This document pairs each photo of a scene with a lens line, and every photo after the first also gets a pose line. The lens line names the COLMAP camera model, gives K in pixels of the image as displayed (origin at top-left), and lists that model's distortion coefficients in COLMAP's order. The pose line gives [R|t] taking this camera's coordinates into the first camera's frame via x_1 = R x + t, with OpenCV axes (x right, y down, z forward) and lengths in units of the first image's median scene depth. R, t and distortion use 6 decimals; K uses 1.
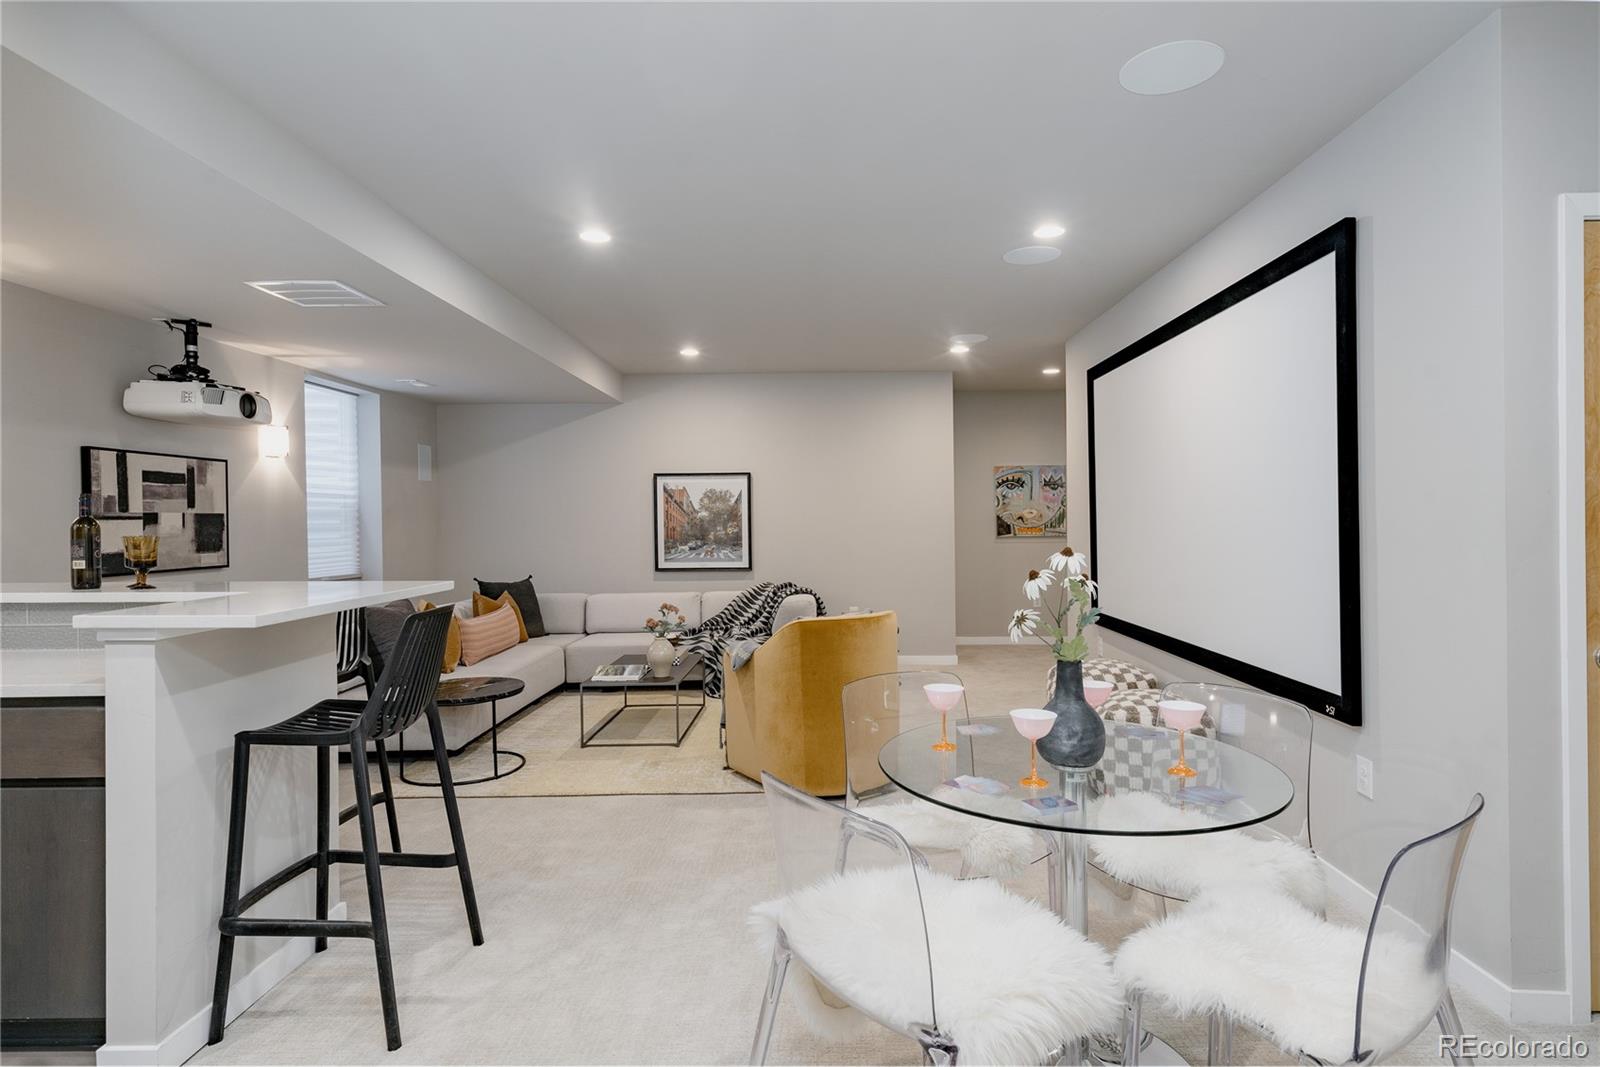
lens RADIAL K [[883.2, 0, 804.2], [0, 883.2, 524.1], [0, 0, 1]] dist [-0.000250, -0.000067]
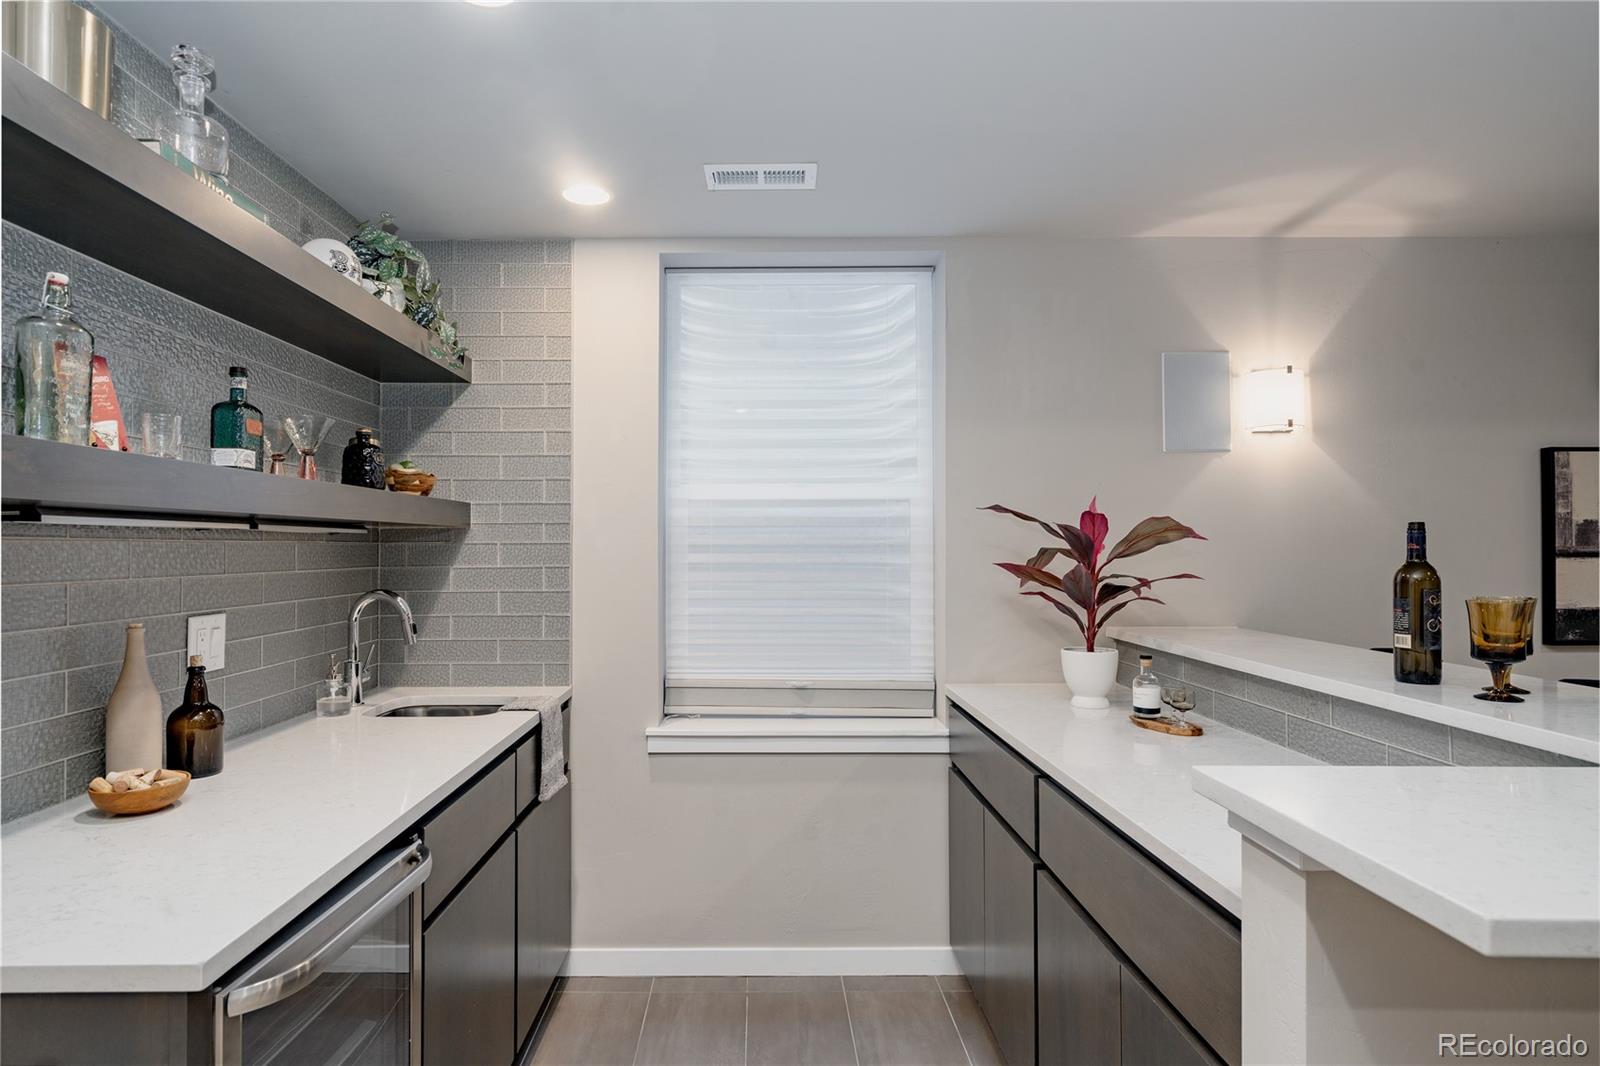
lens RADIAL K [[883.2, 0, 804.2], [0, 883.2, 523.6], [0, 0, 1]] dist [-0.000250, -0.000067]
pose [[0.051878, -0.018424, -0.998483, -0.162272], [-0.006402, 0.999803, -0.018781, -0.013365], [0.998633, 0.007367, 0.051750, 0.376971]]
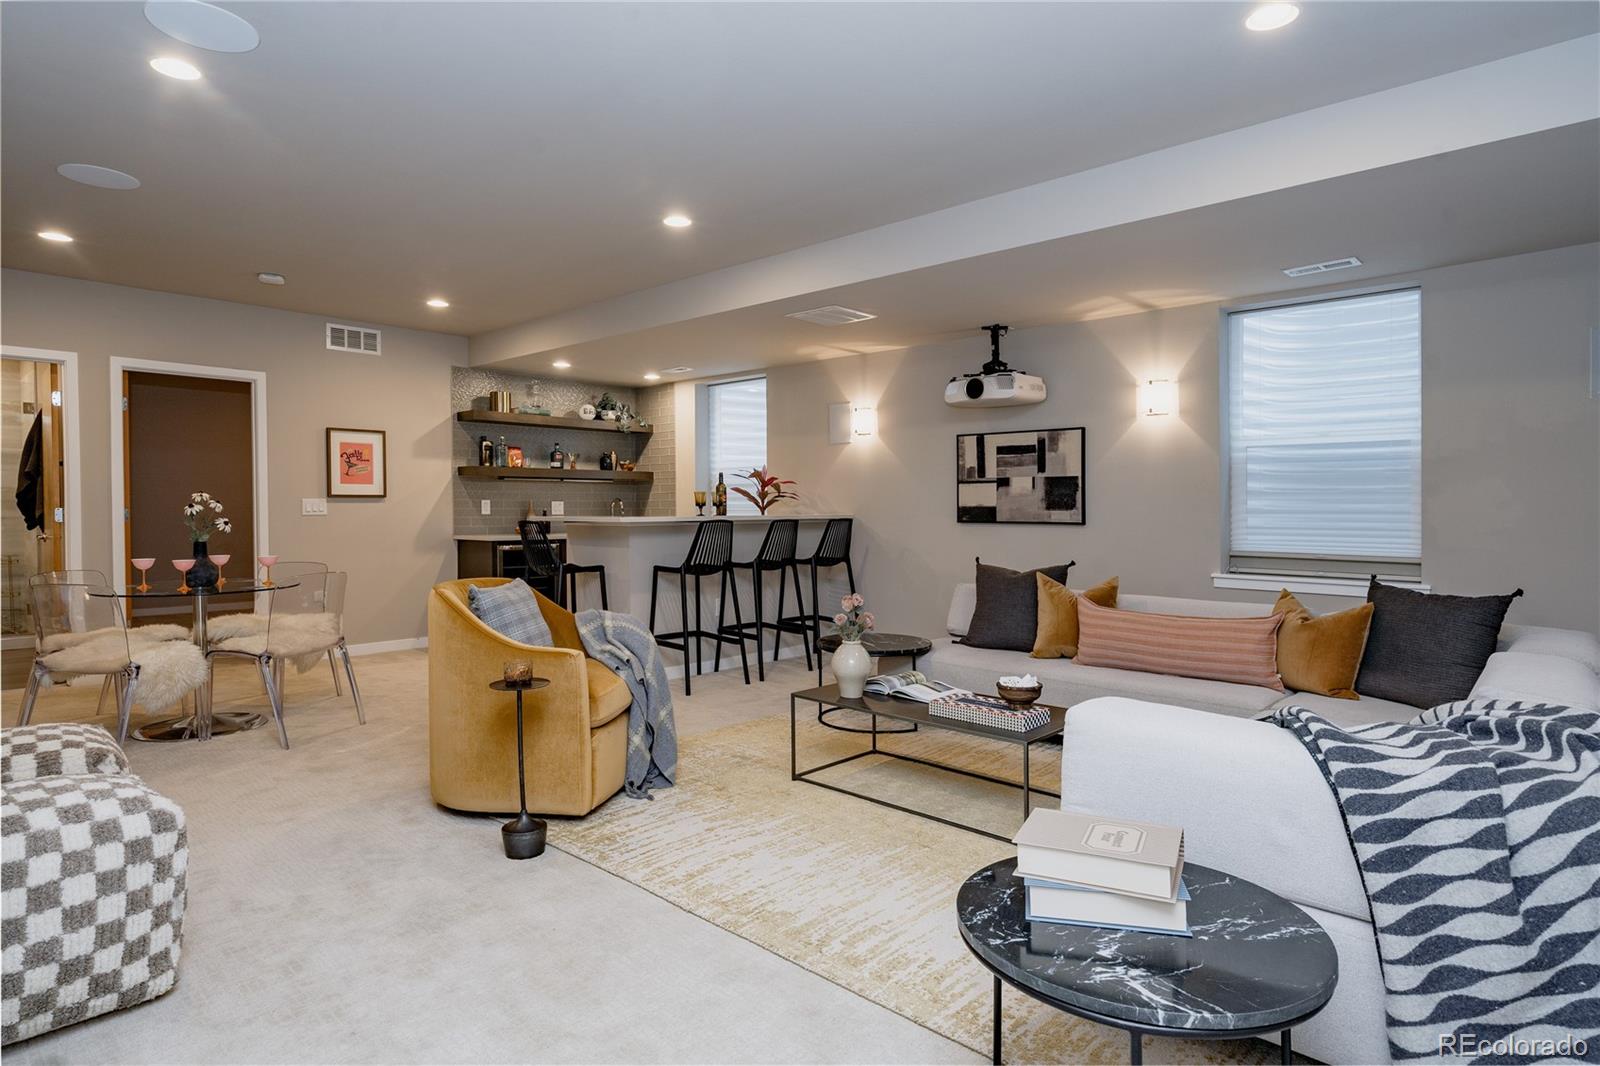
lens RADIAL K [[883.2, 0, 804.2], [0, 883.2, 523.6], [0, 0, 1]] dist [-0.000250, -0.000067]
pose [[-0.632103, 0.016739, -0.774703, 0.484207], [-0.003611, 0.999692, 0.024547, 0.025109], [0.774876, 0.018314, -0.631848, 1.637810]]
